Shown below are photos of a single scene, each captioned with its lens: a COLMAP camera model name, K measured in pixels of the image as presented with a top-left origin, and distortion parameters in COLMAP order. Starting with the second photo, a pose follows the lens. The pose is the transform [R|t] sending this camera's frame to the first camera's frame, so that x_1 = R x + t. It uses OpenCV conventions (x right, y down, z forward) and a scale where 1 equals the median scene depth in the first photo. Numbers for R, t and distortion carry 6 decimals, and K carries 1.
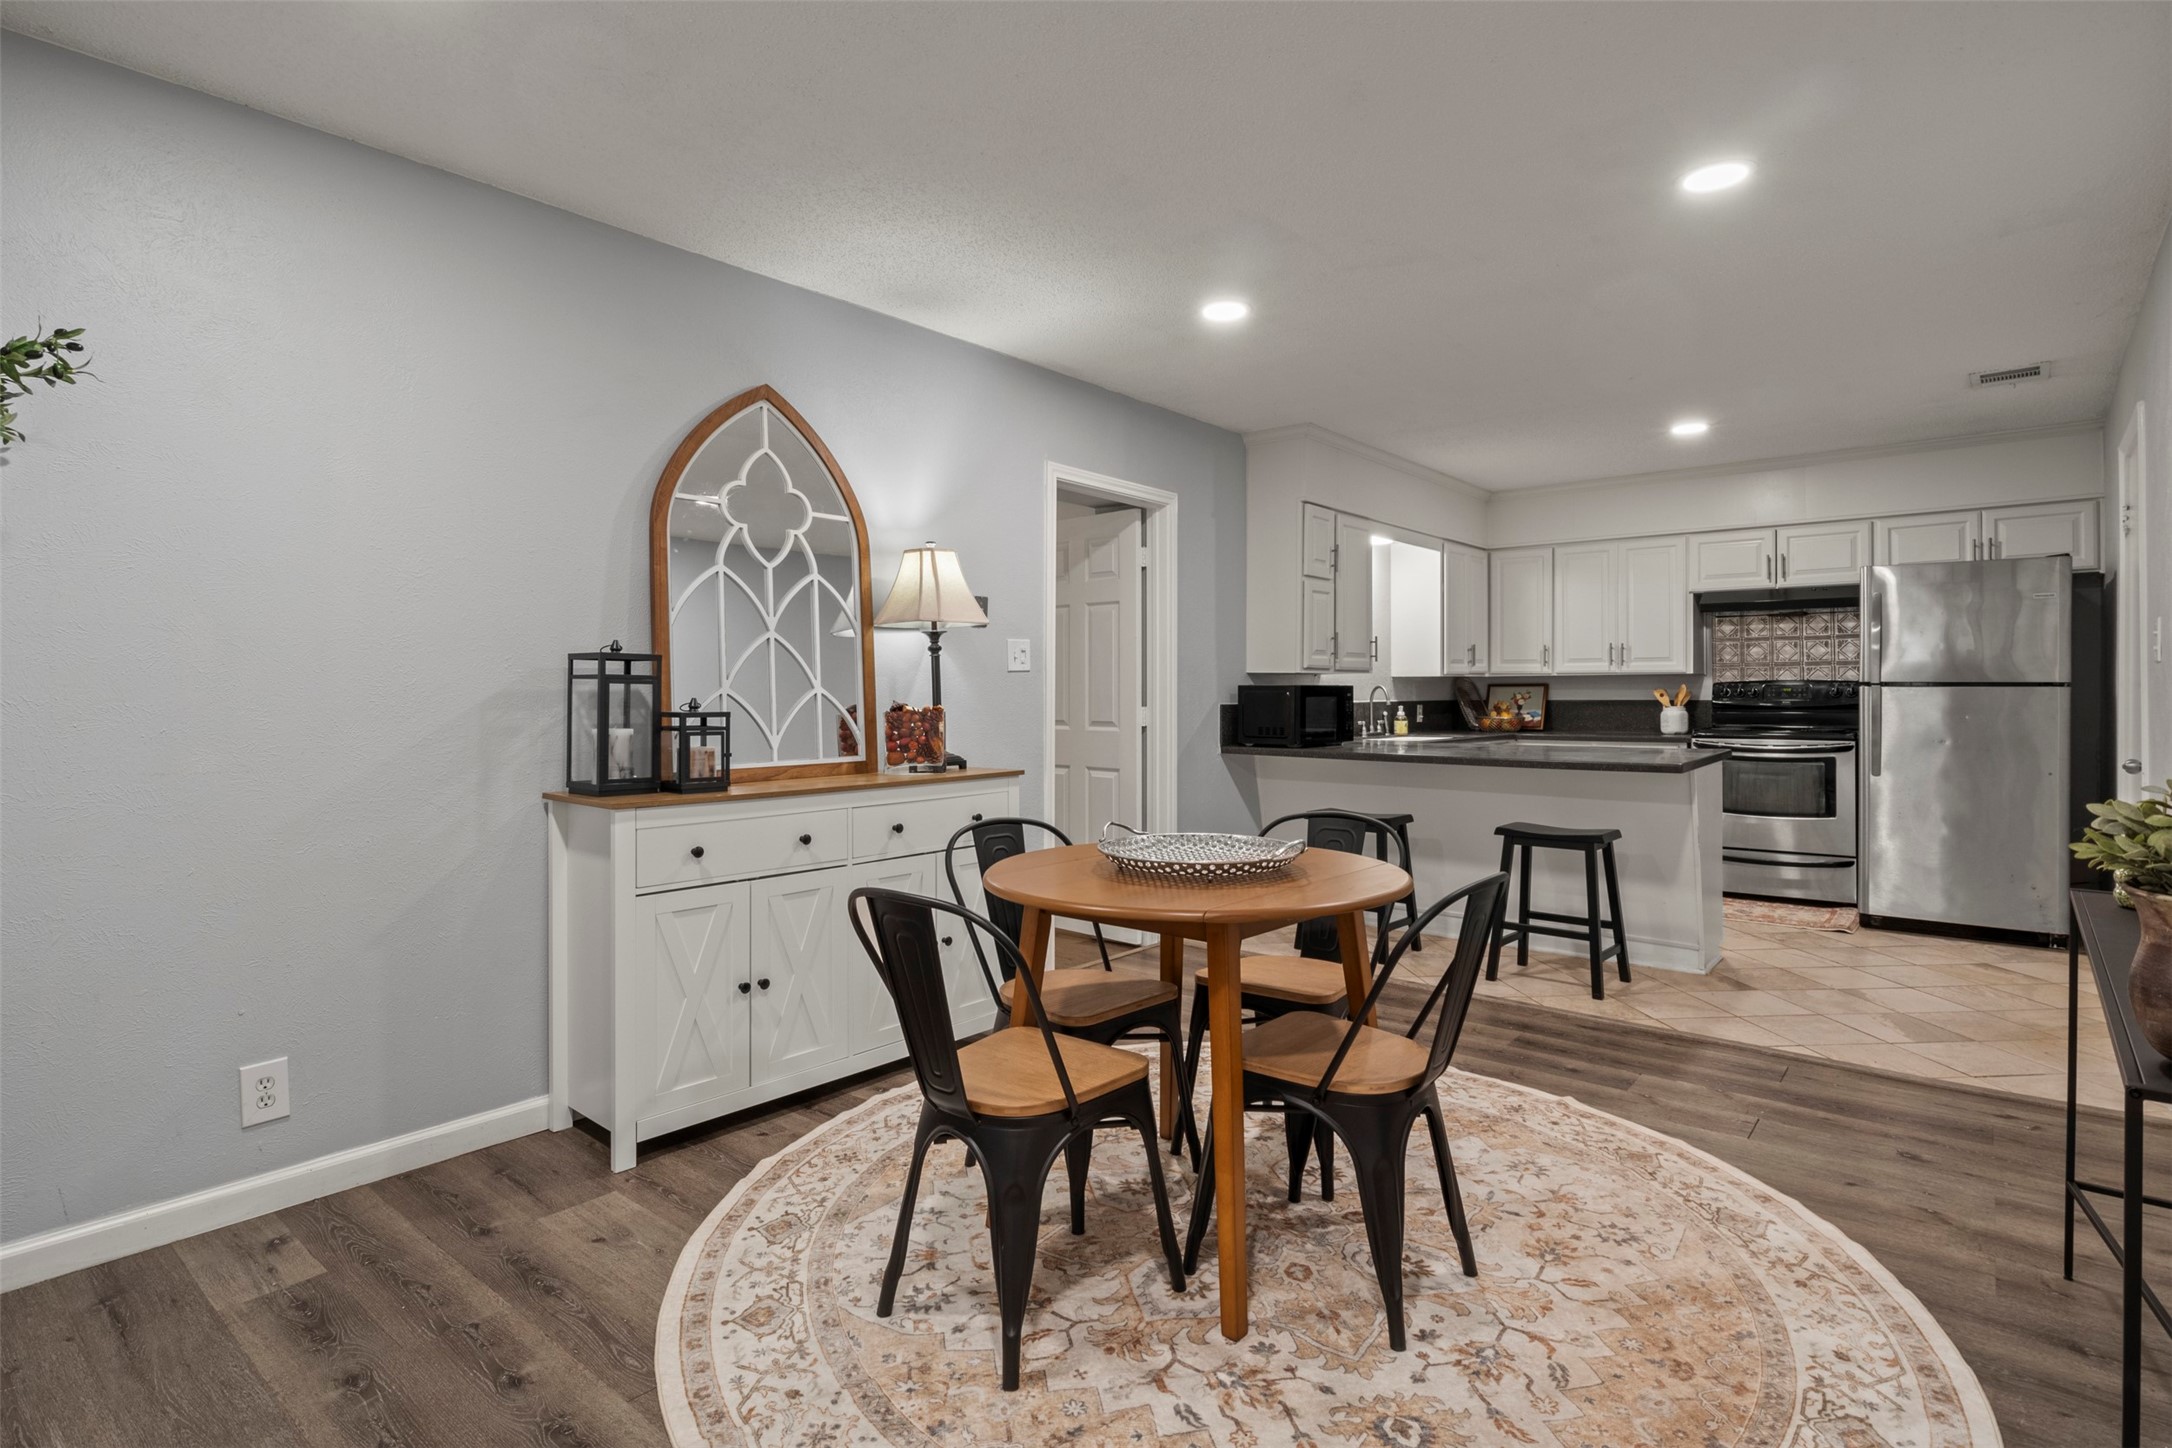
lens RADIAL K [[1086.0, 0, 1079.6], [0, 1086.0, 687.6], [0, 0, 1]] dist [-0.011857, 0.000542]
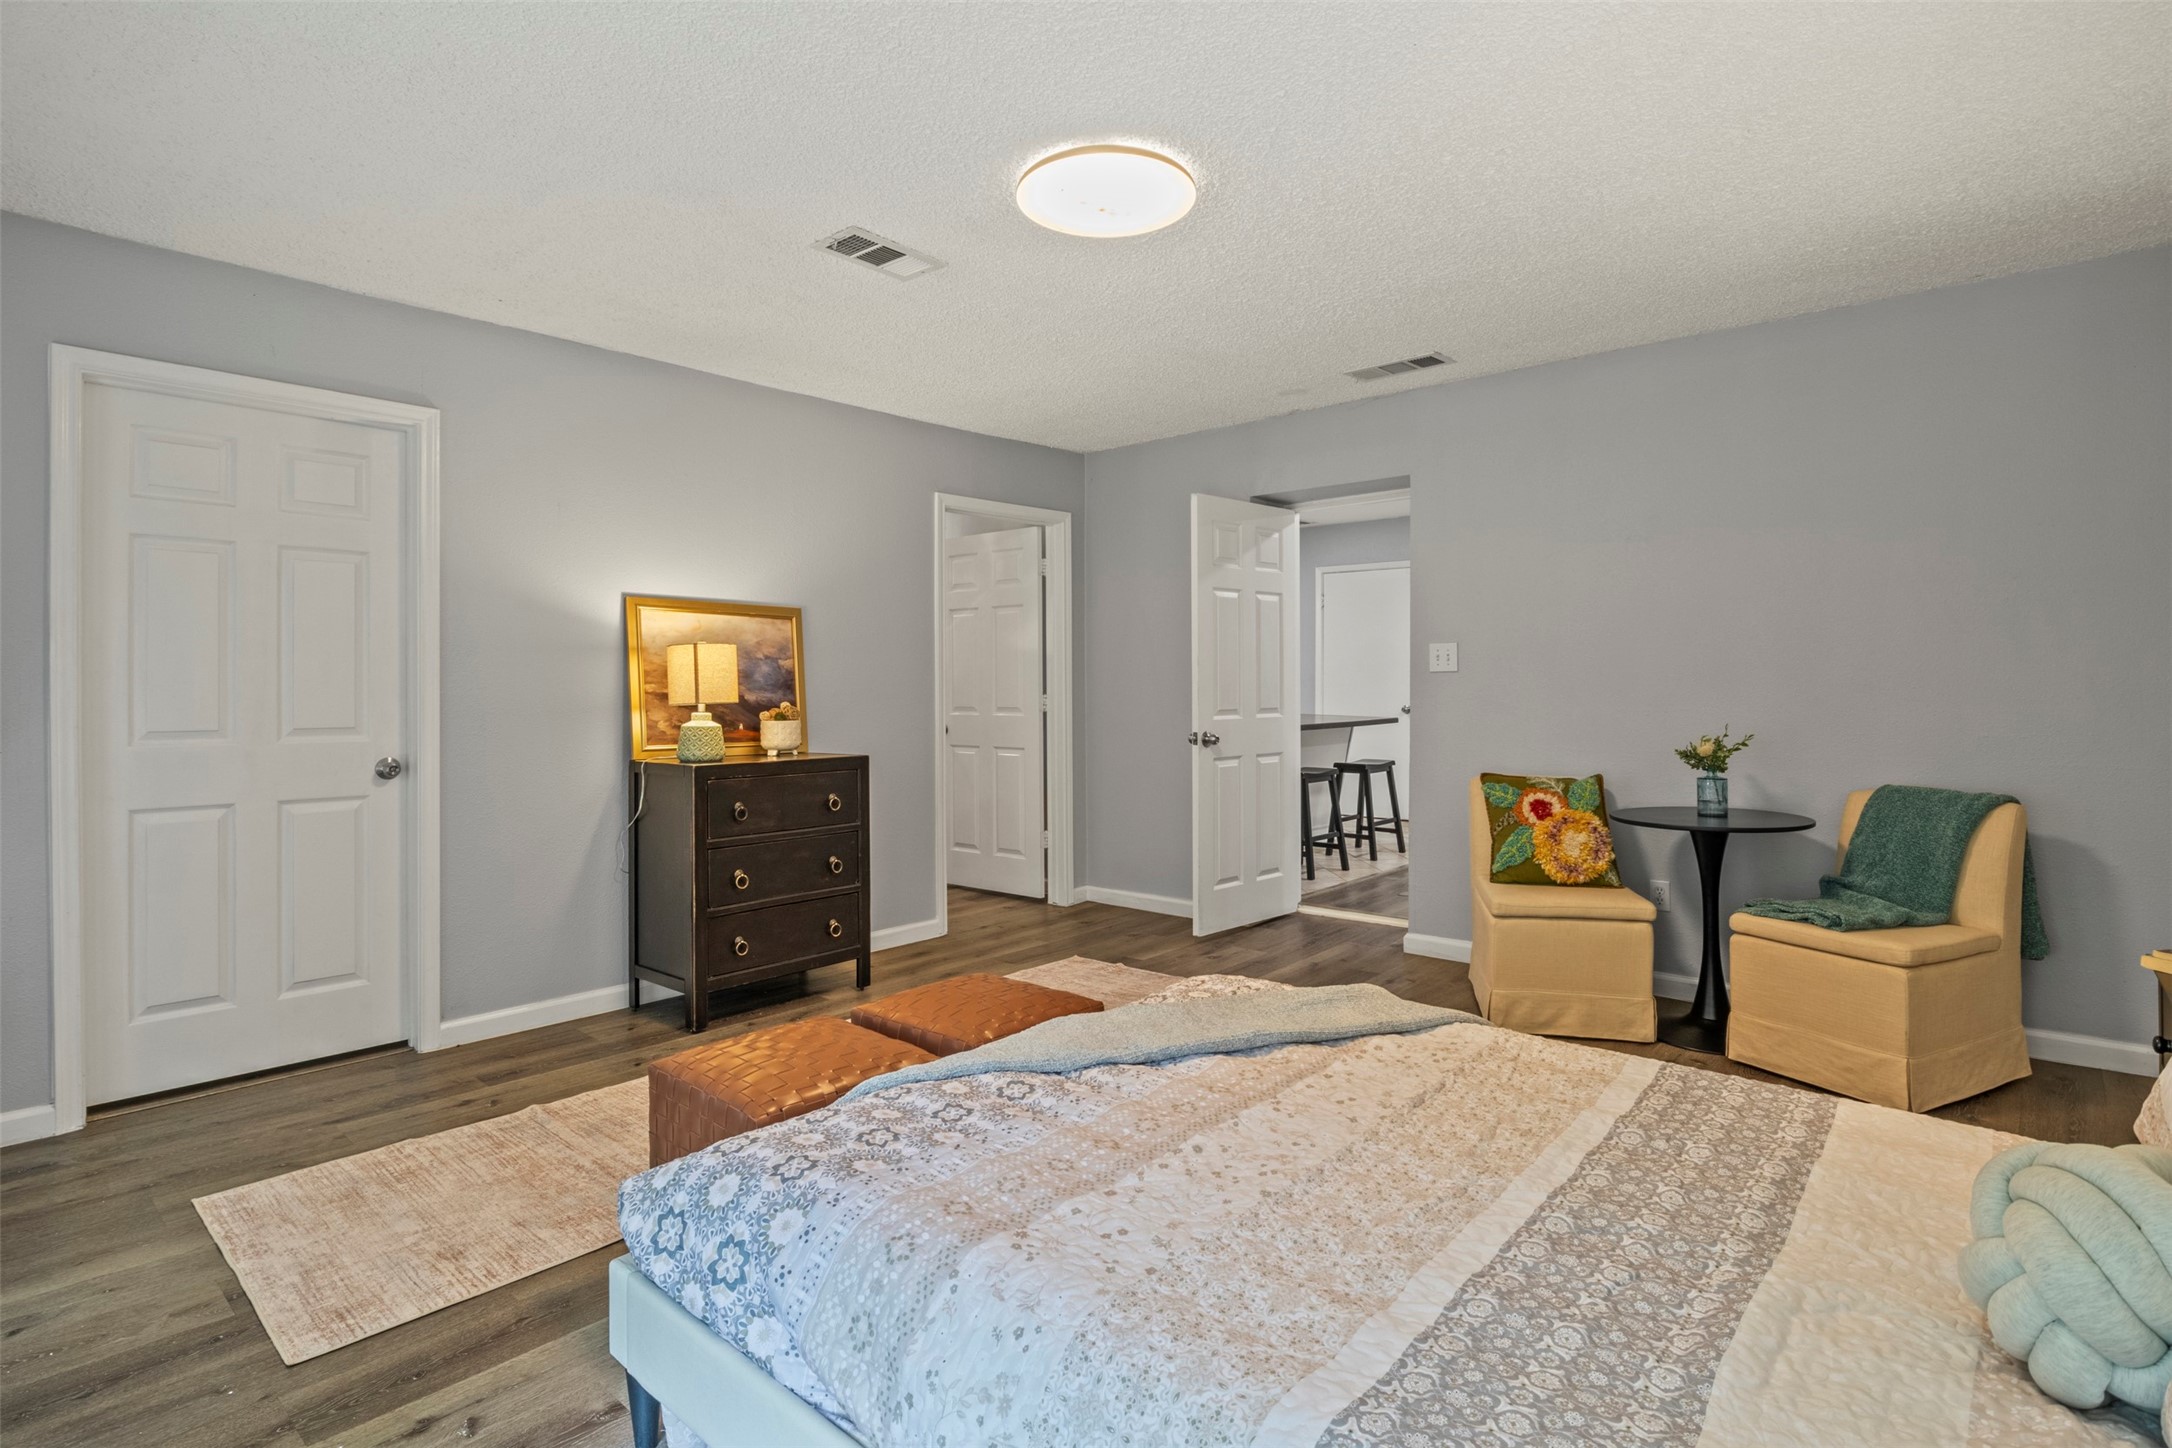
lens RADIAL K [[1084.5, 0, 1086.0], [0, 1084.5, 698.3], [0, 0, 1]] dist [-0.008540, 0.000330]
pose [[0.018652, -0.013370, 0.999737, -0.935871], [0.004399, 0.999902, 0.013290, 0.006099], [-0.999816, 0.004150, 0.018709, 1.072925]]
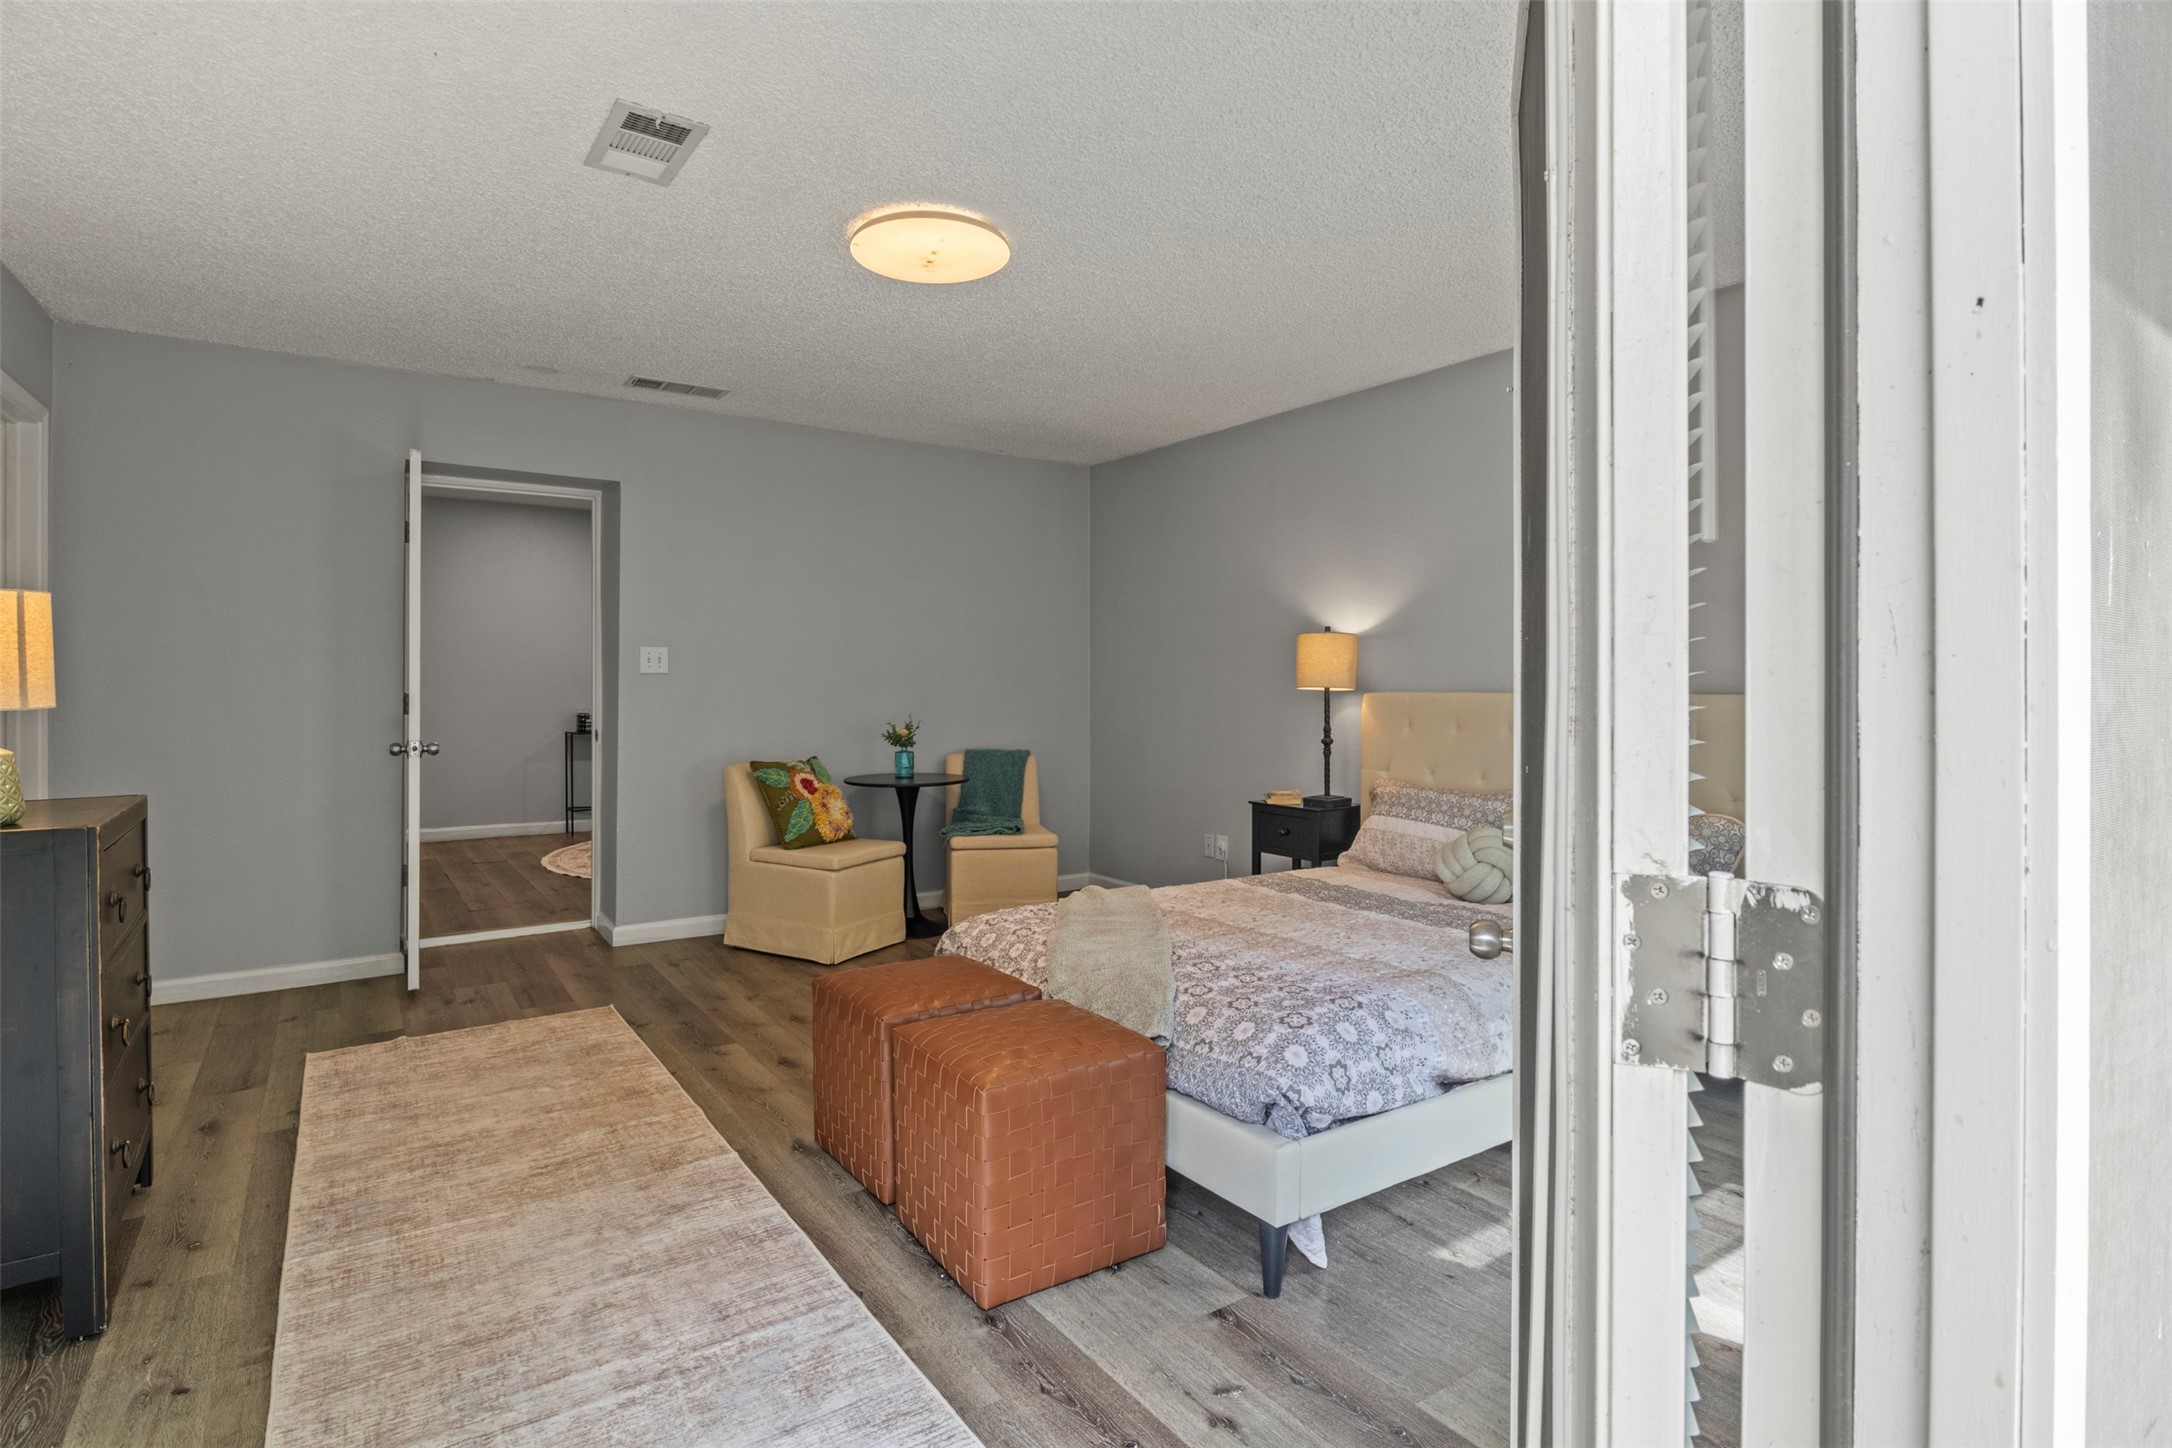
lens RADIAL K [[1084.5, 0, 1086.0], [0, 1084.5, 698.3], [0, 0, 1]] dist [-0.008540, 0.000330]
pose [[-0.966471, -0.007929, 0.256652, -0.671264], [-0.005938, 0.999946, 0.008533, 0.008985], [-0.256706, 0.006723, -0.966466, 1.582289]]
